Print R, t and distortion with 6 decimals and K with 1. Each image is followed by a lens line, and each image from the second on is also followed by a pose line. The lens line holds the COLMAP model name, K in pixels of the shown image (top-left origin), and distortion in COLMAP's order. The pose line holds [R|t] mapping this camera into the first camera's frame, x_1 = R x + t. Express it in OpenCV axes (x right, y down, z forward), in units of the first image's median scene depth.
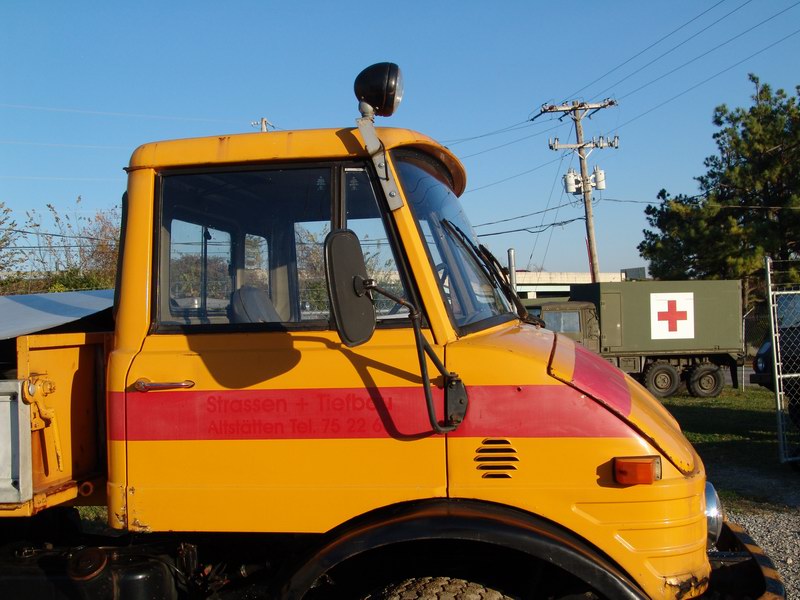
lens RADIAL K [[918.6, 0, 400.0], [0, 918.6, 300.0], [0, 0, 1]] dist [-0.020962, 0.008139]
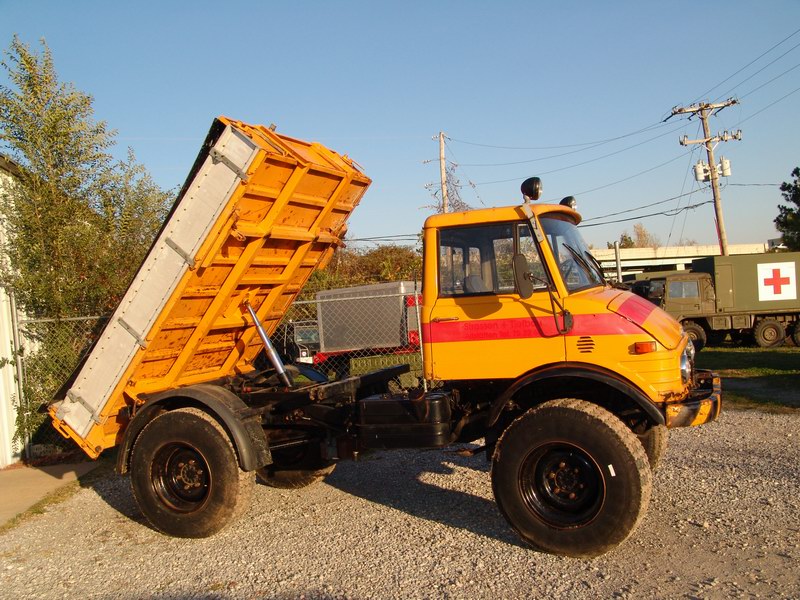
lens RADIAL K [[840.4, 0, 400.0], [0, 840.4, 300.0], [0, 0, 1]] dist [-0.097750, 0.236508]
pose [[0.981248, -0.033949, -0.189737, 0.040638], [0.038697, 0.999022, 0.021374, -0.009009], [0.188826, -0.028316, 0.981602, -1.090539]]
